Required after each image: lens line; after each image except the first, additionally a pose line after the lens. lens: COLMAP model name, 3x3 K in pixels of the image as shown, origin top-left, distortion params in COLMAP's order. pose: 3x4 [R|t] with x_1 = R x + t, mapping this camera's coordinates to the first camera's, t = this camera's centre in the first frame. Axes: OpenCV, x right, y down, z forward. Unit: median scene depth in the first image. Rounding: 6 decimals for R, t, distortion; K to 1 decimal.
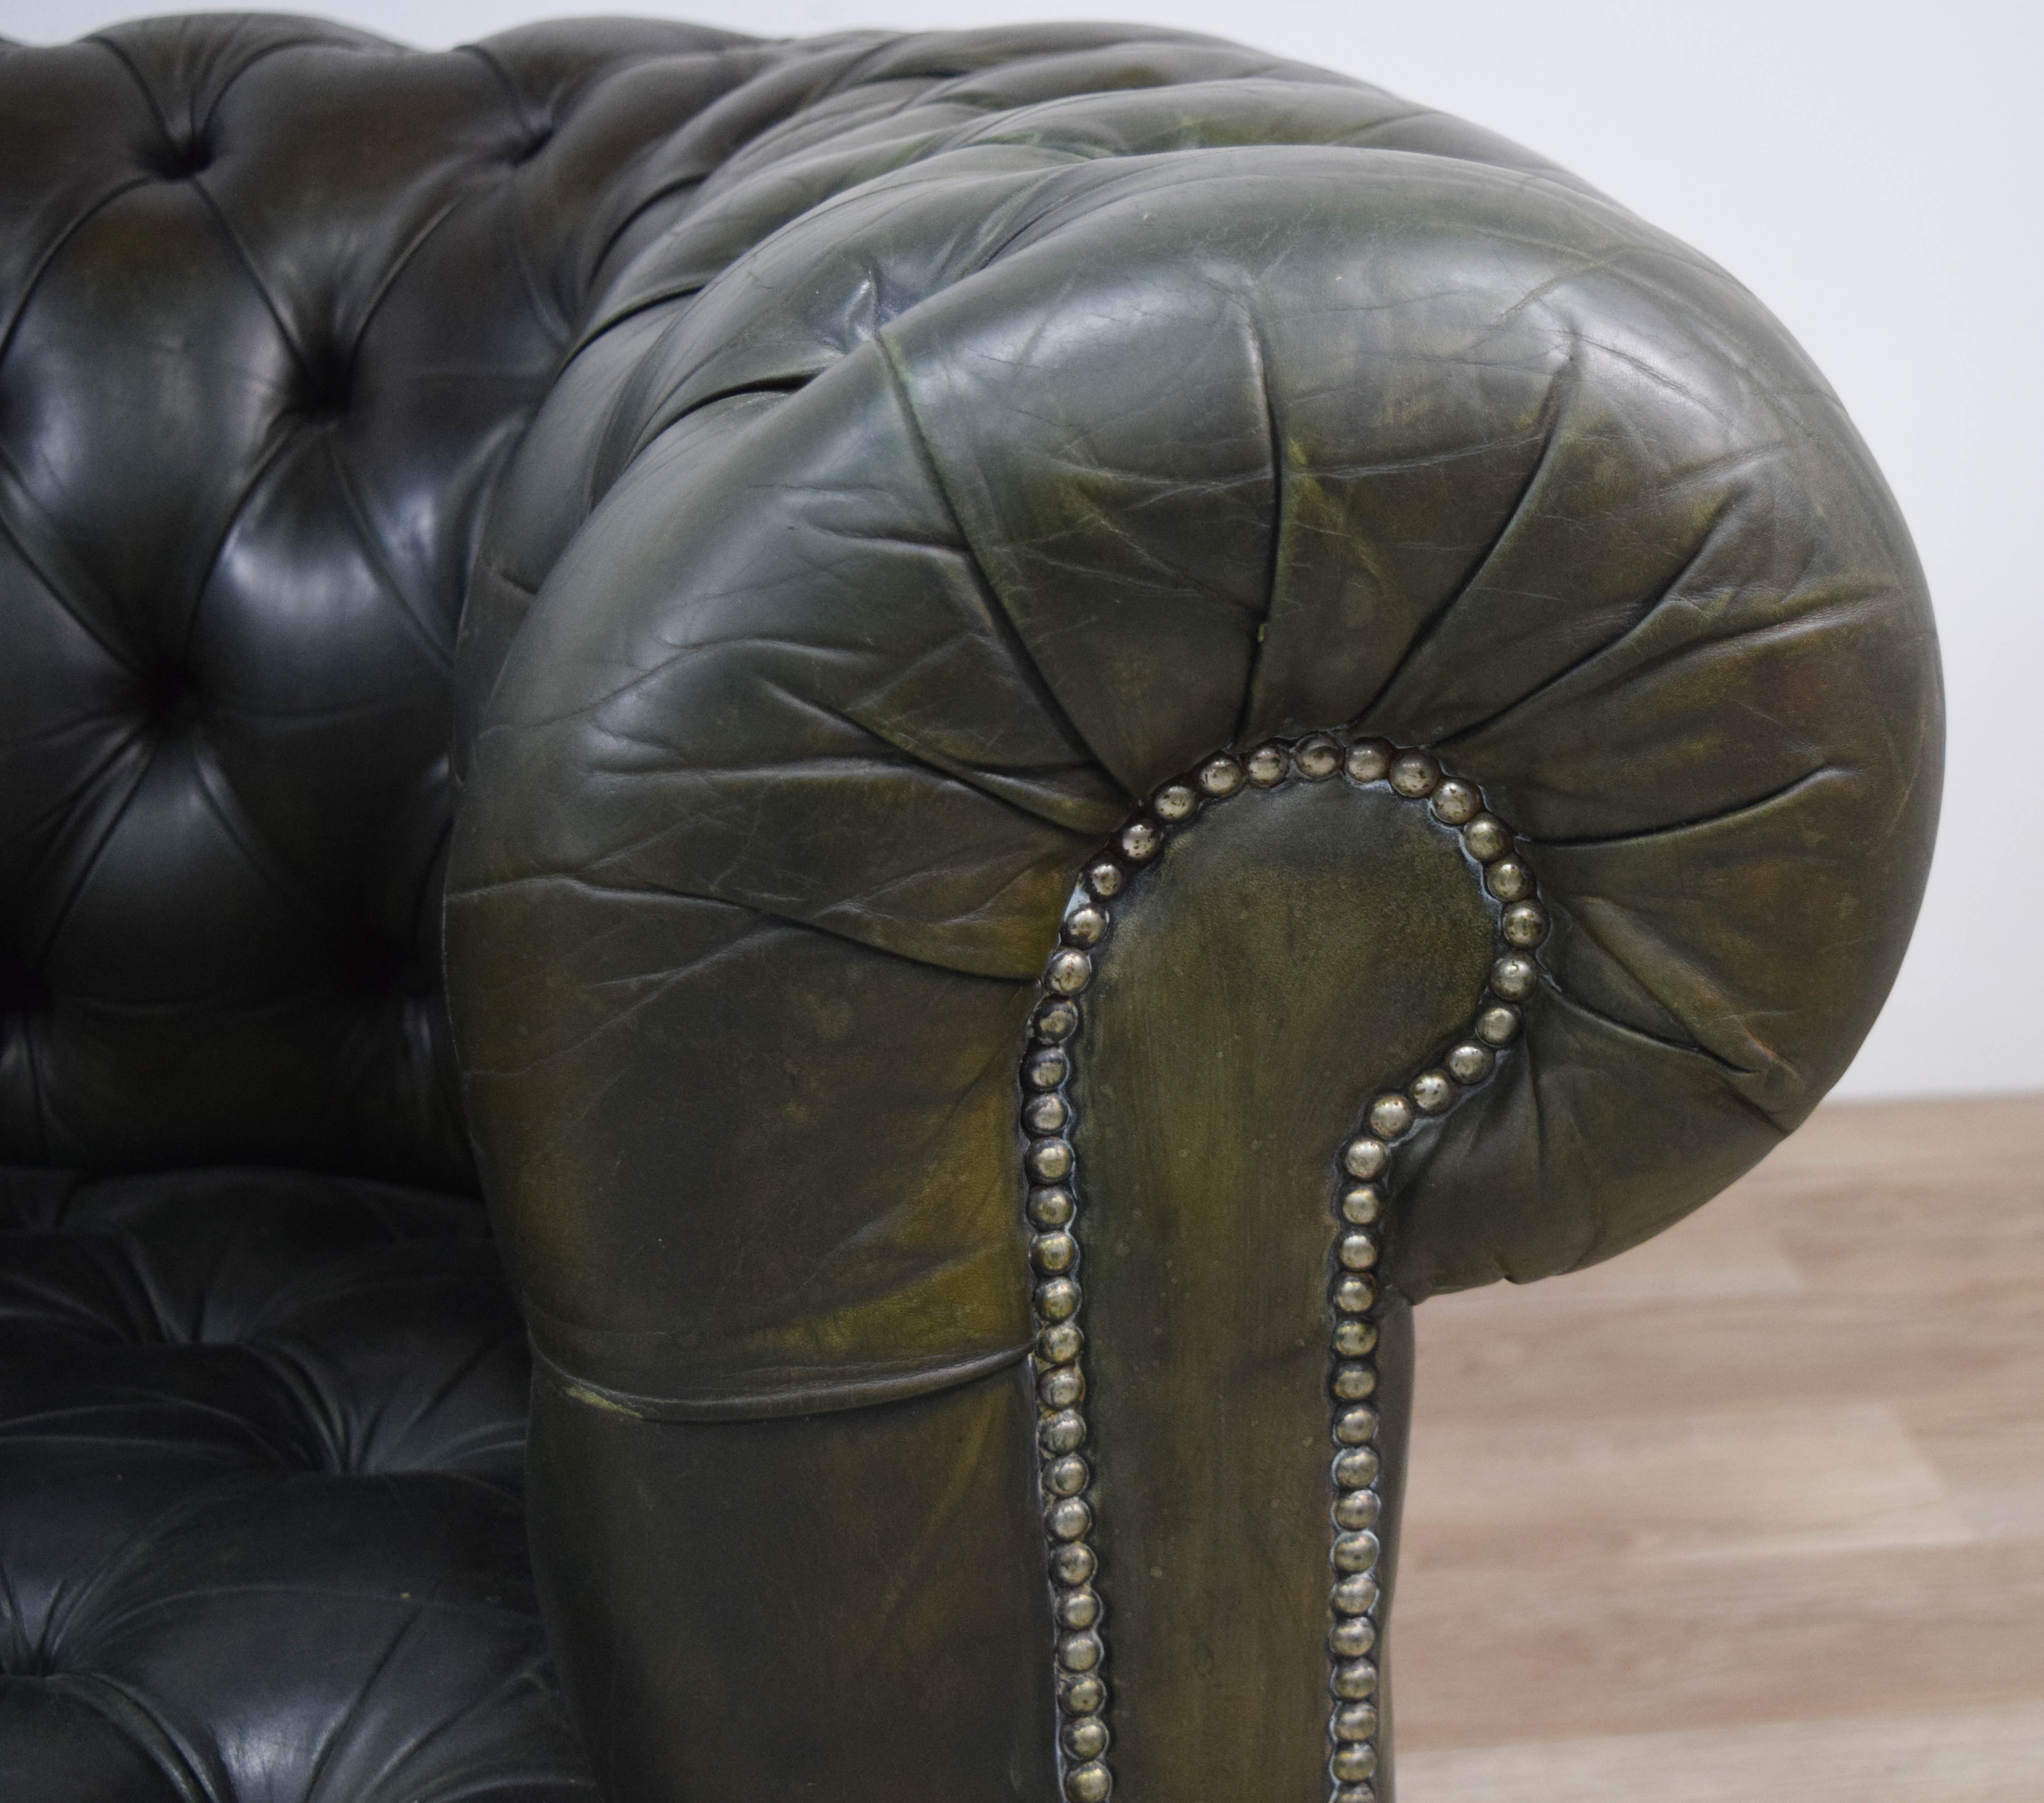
lens RADIAL K [[3152.8, 0, 1022.0], [0, 3152.8, 901.5], [0, 0, 1]] dist [-0.015458, -0.061317]
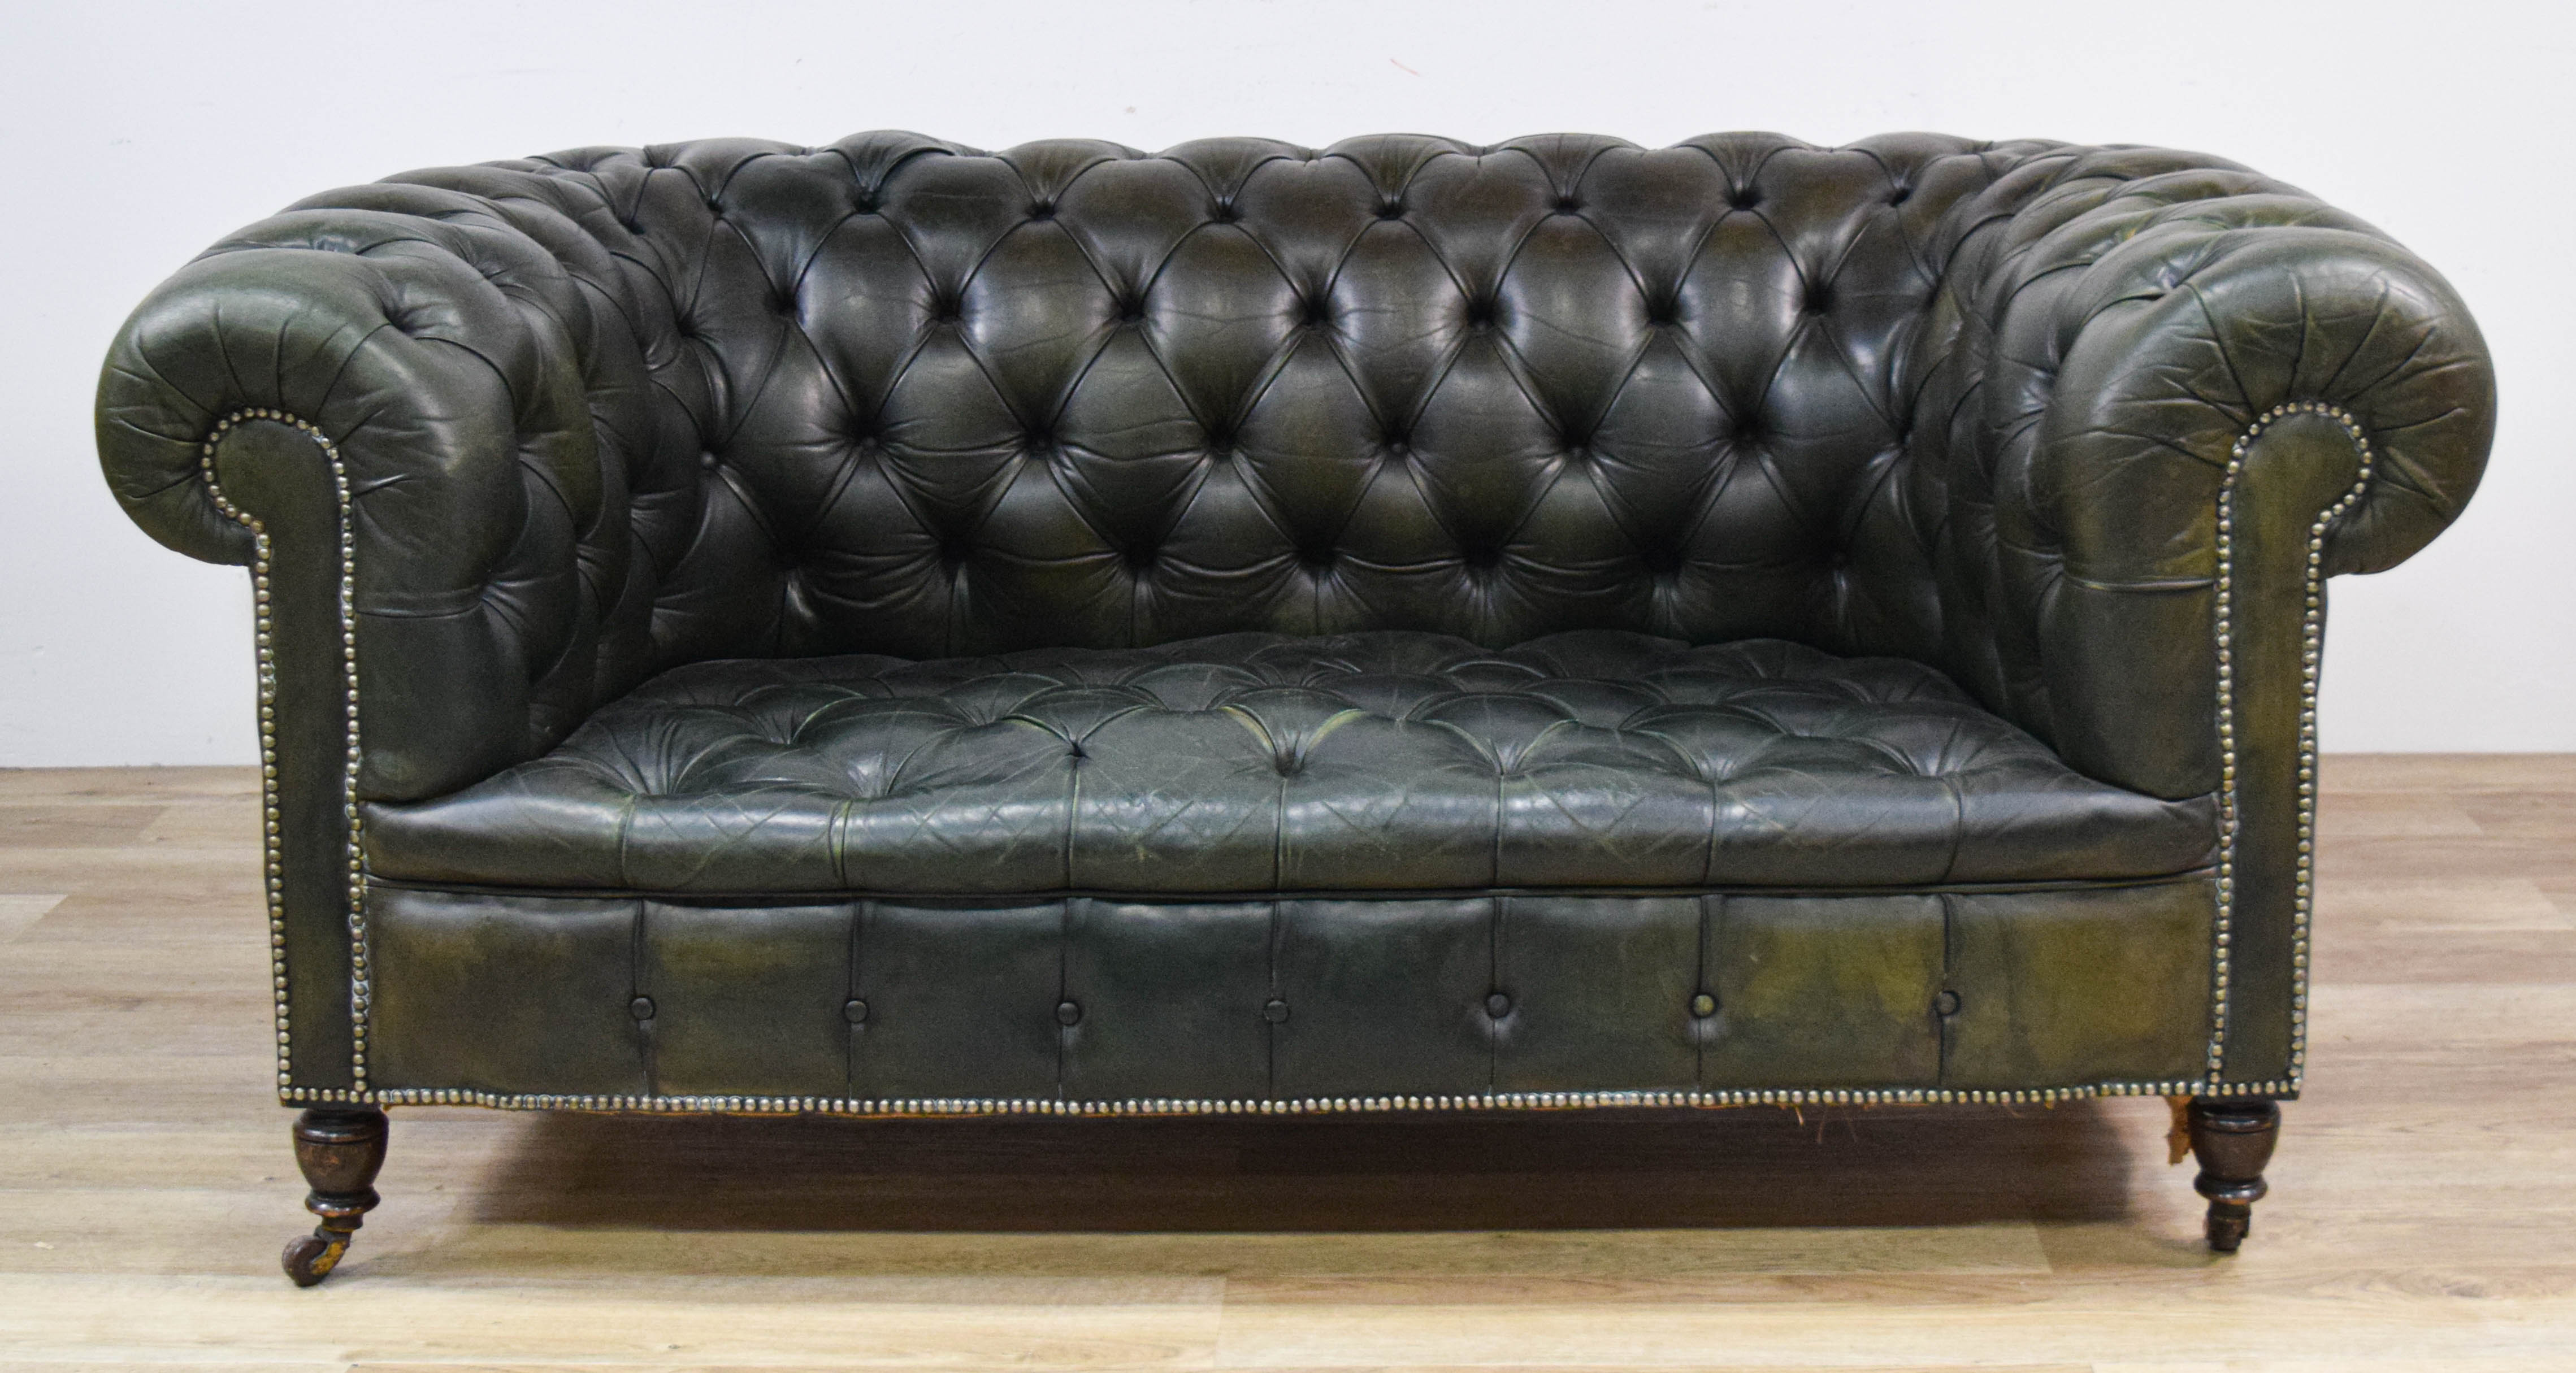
lens RADIAL K [[3105.6, 0, 1288.0], [0, 3105.6, 686.5], [0, 0, 1]] dist [-0.056825, -0.021500]
pose [[0.989822, 0.017356, -0.141246, -0.504348], [-0.023160, 0.998949, -0.039553, 0.401276], [0.140411, 0.042422, 0.989184, -2.365833]]
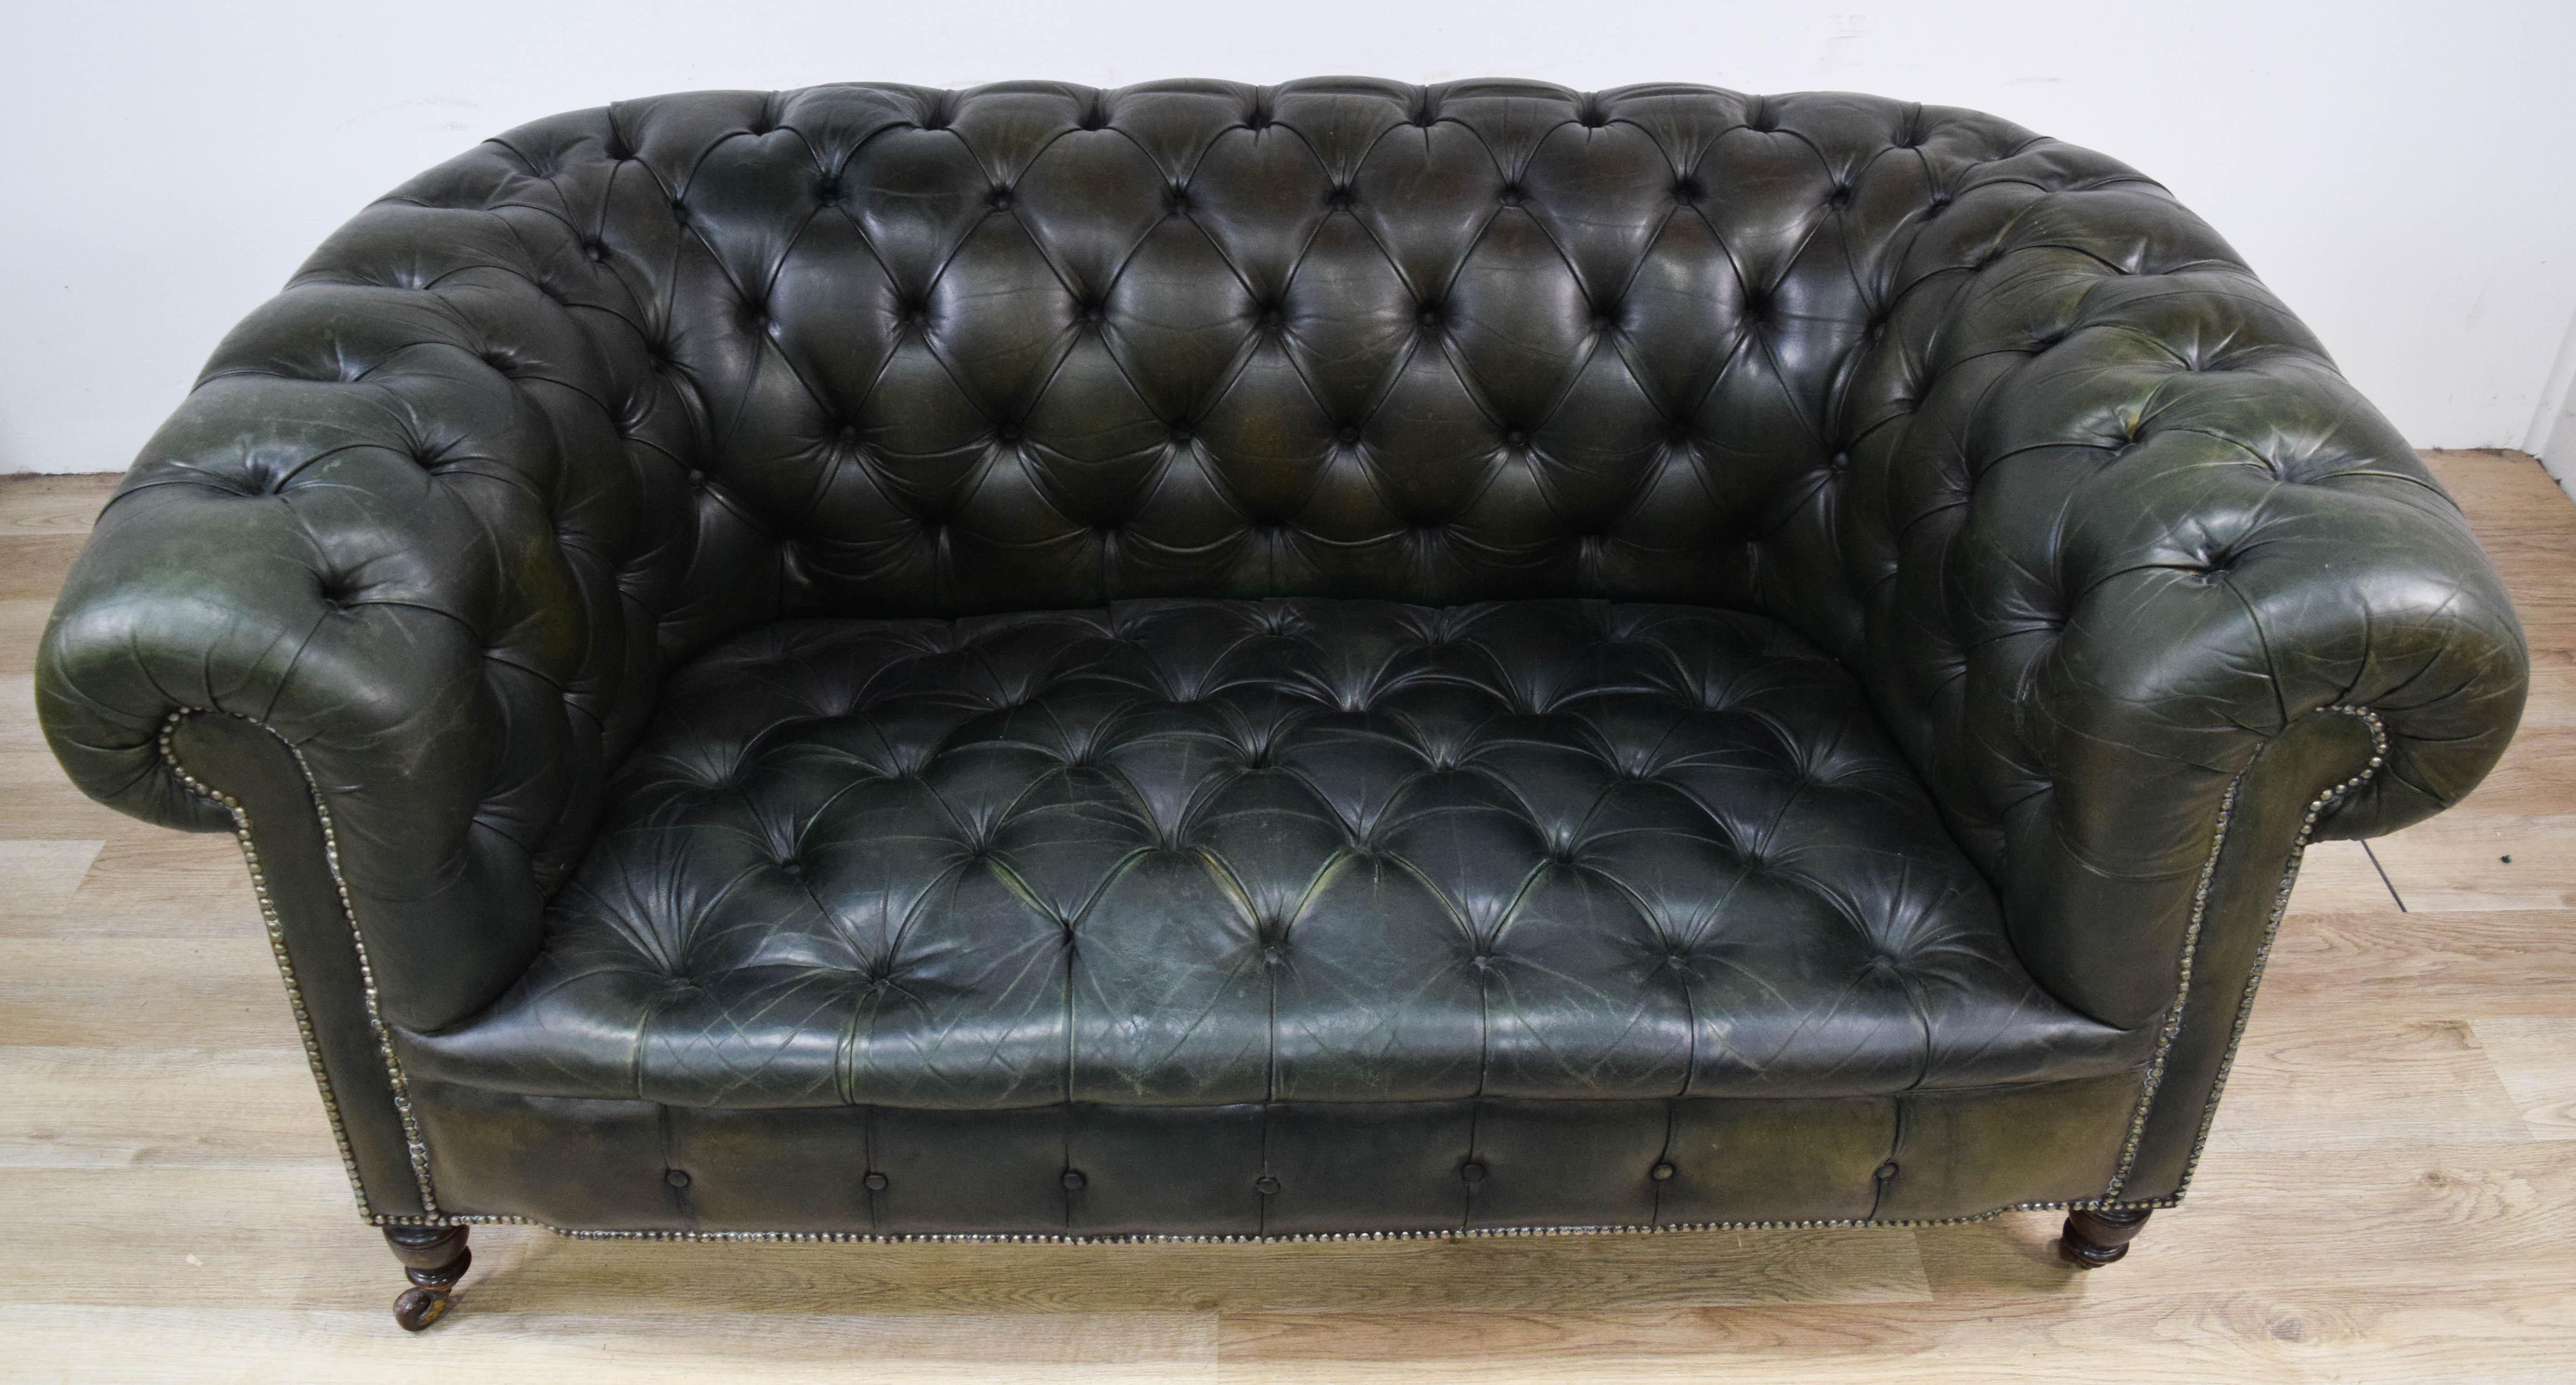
lens RADIAL K [[2008.7, 0, 1227.8], [0, 2008.7, 690.8], [0, 0, 1]] dist [-0.082939, 0.006111]
pose [[0.993714, 0.043013, -0.103353, -0.820029], [-0.007678, 0.947253, 0.320396, -0.683686], [0.111683, -0.317588, 0.941629, -1.027099]]
